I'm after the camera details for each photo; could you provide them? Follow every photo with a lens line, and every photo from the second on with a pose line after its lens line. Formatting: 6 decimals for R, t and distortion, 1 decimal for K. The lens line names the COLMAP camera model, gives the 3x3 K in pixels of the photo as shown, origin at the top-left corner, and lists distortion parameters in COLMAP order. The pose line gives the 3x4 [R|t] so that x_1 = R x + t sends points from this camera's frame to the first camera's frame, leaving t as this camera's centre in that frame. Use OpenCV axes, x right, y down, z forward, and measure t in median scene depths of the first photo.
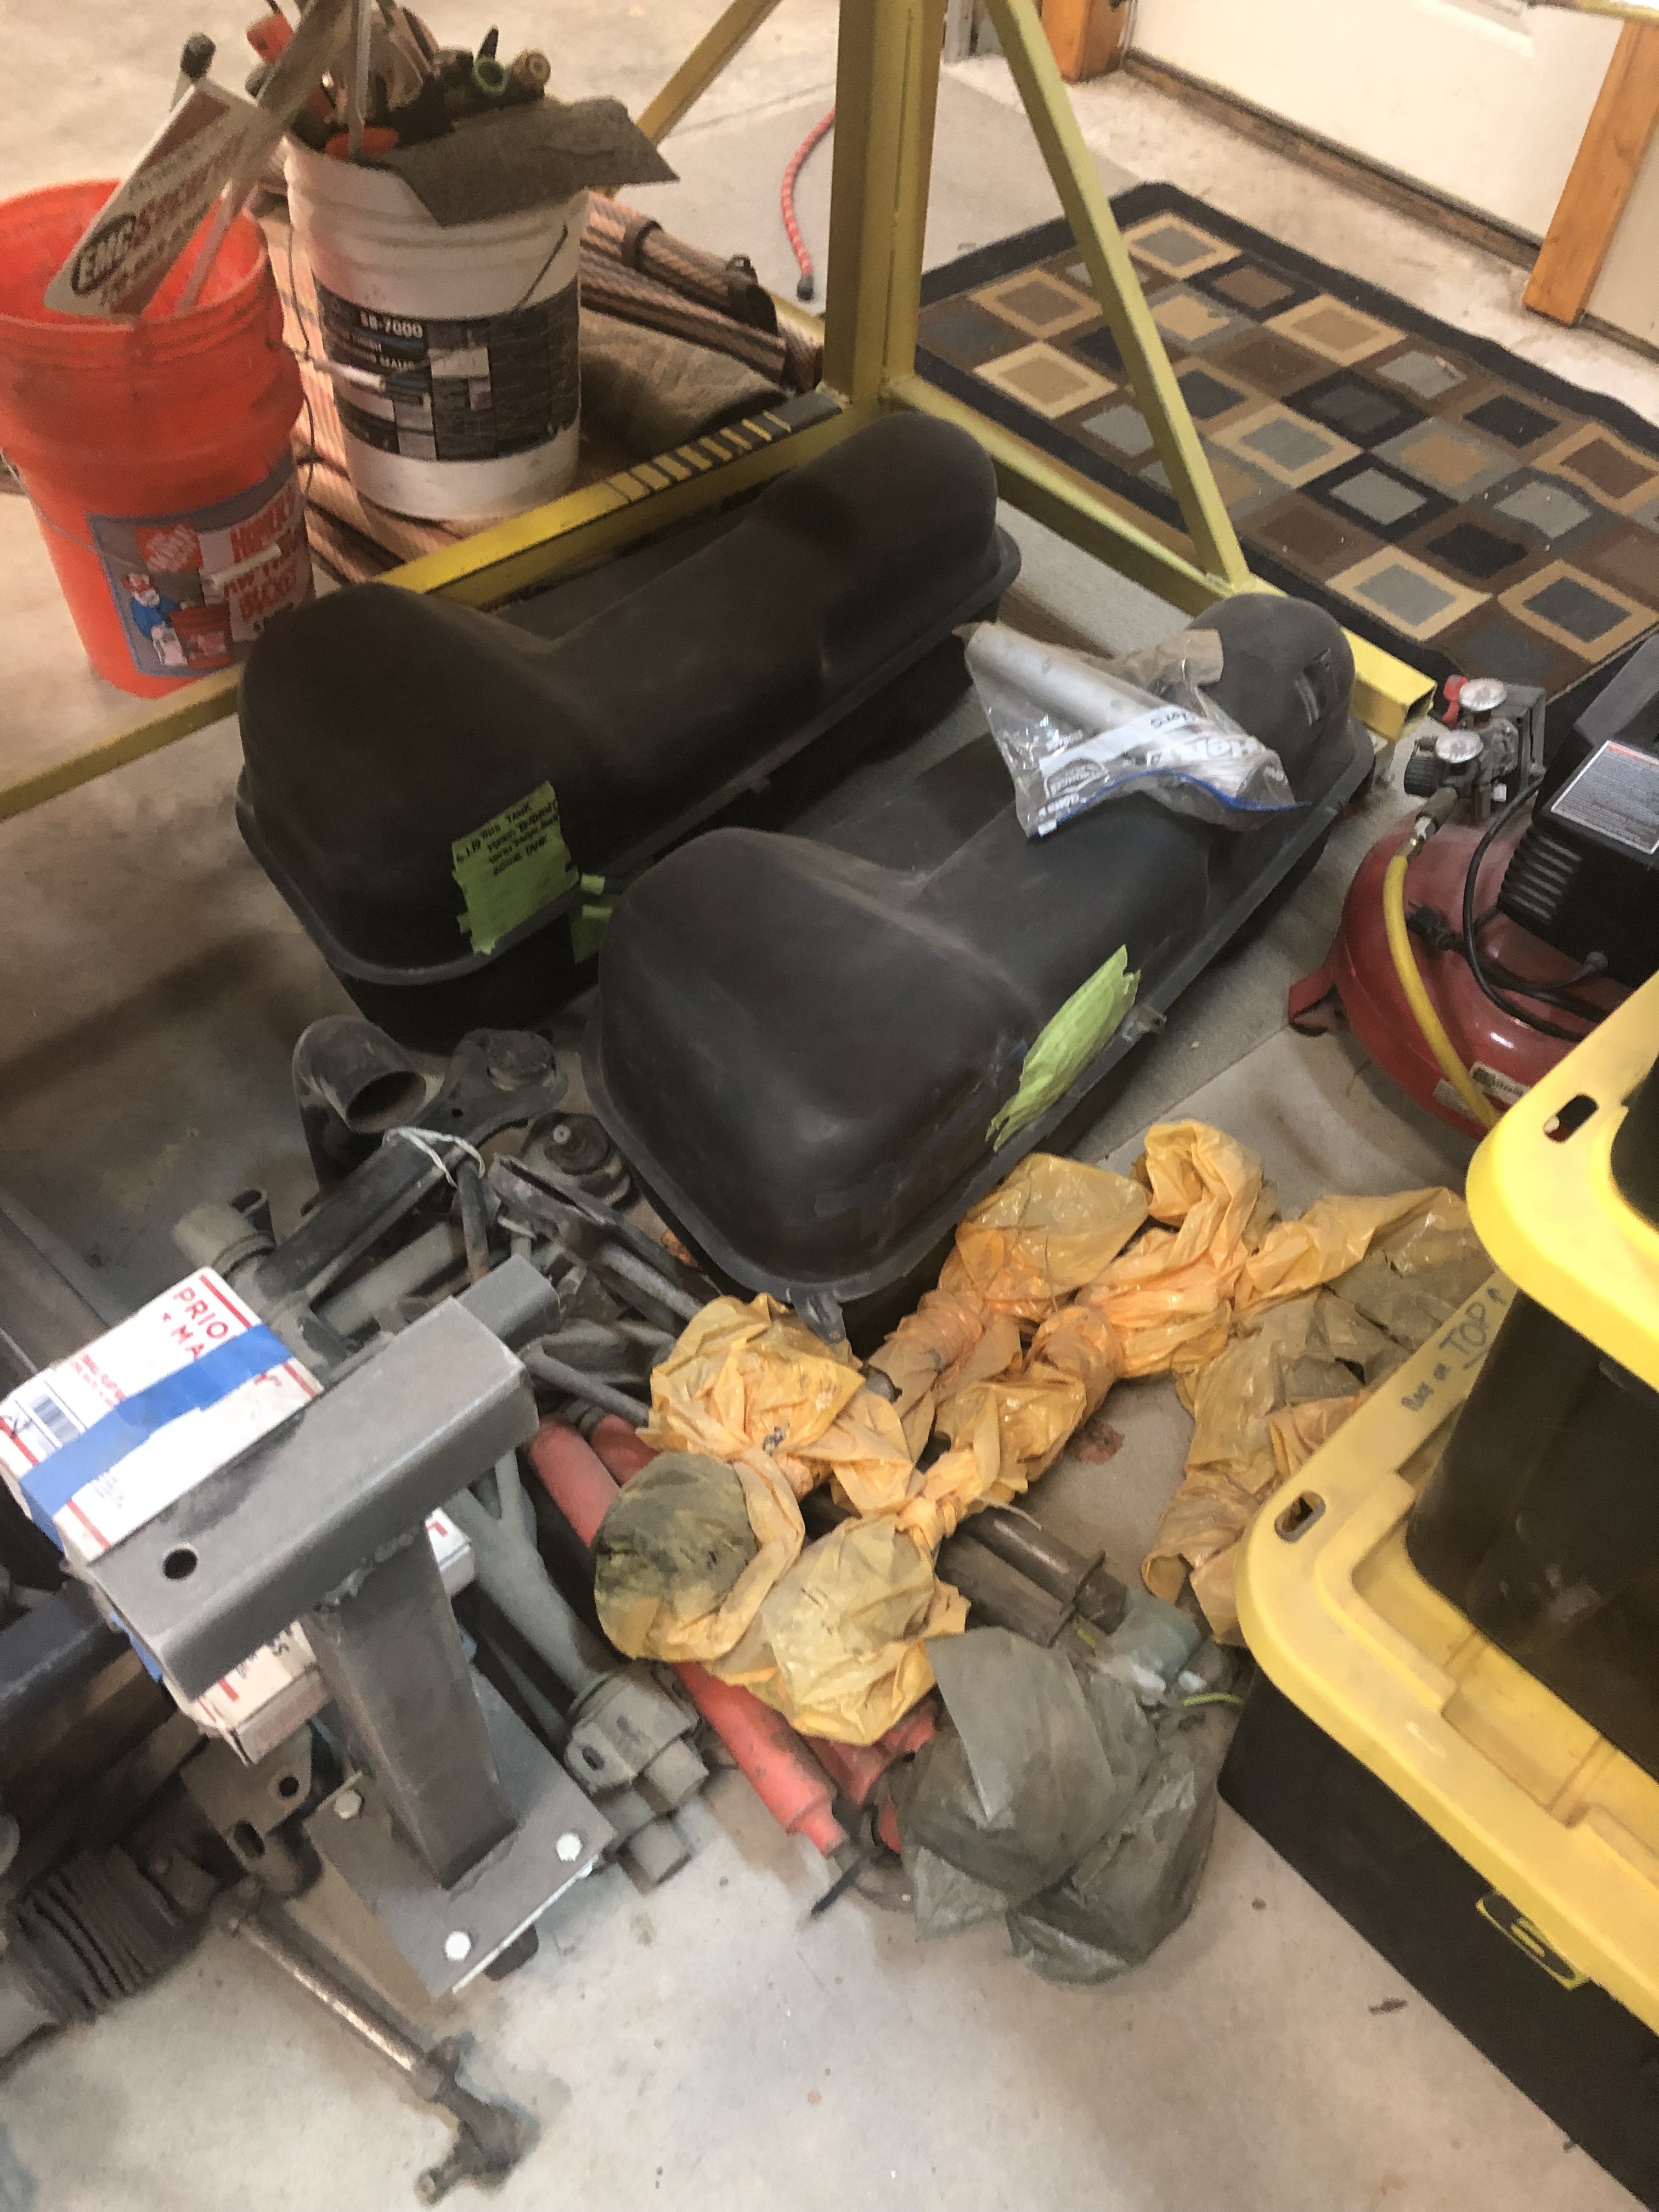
lens RADIAL K [[1758.5, 0, 829.5], [0, 1758.5, 1106.0], [0, 0, 1]] dist [-0.002785, -0.004257]
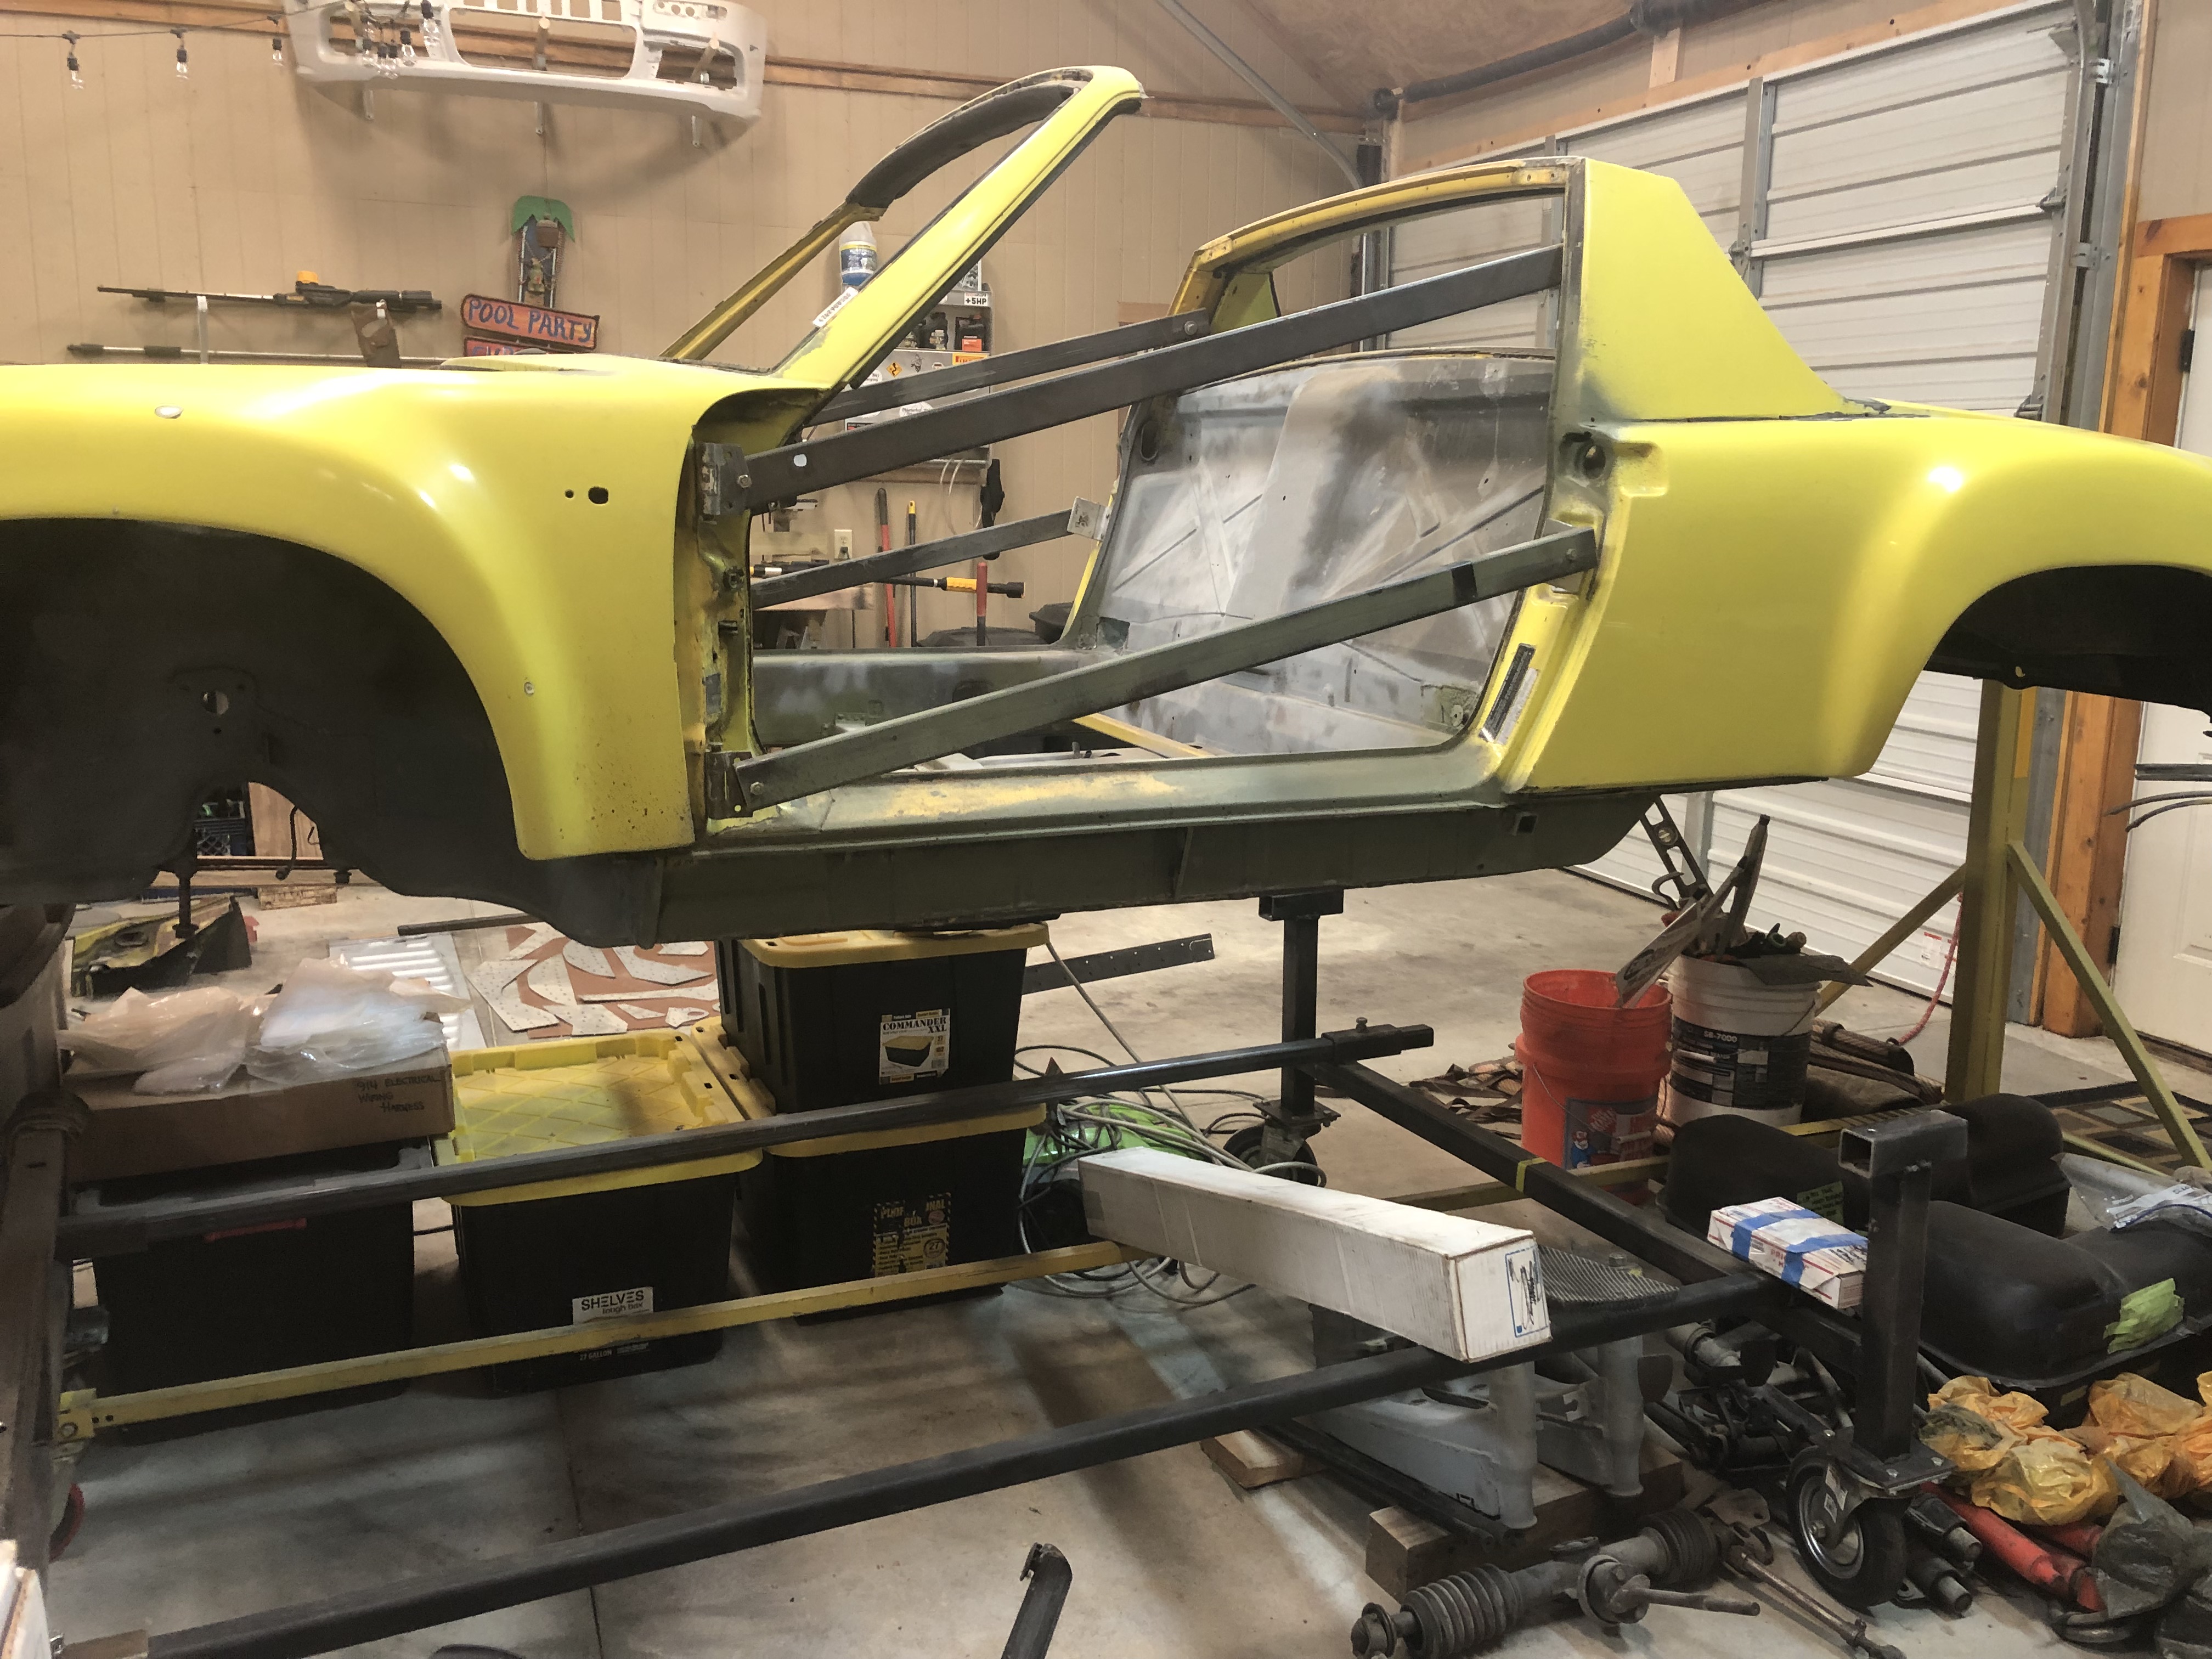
lens RADIAL K [[1758.5, 0, 1106.0], [0, 1758.5, 829.5], [0, 0, 1]] dist [-0.002785, -0.004257]
pose [[0.934691, 0.020338, -0.354879, -0.198149], [-0.250103, 0.747060, -0.615914, 0.803911], [0.252590, 0.664446, 0.703356, -0.763427]]
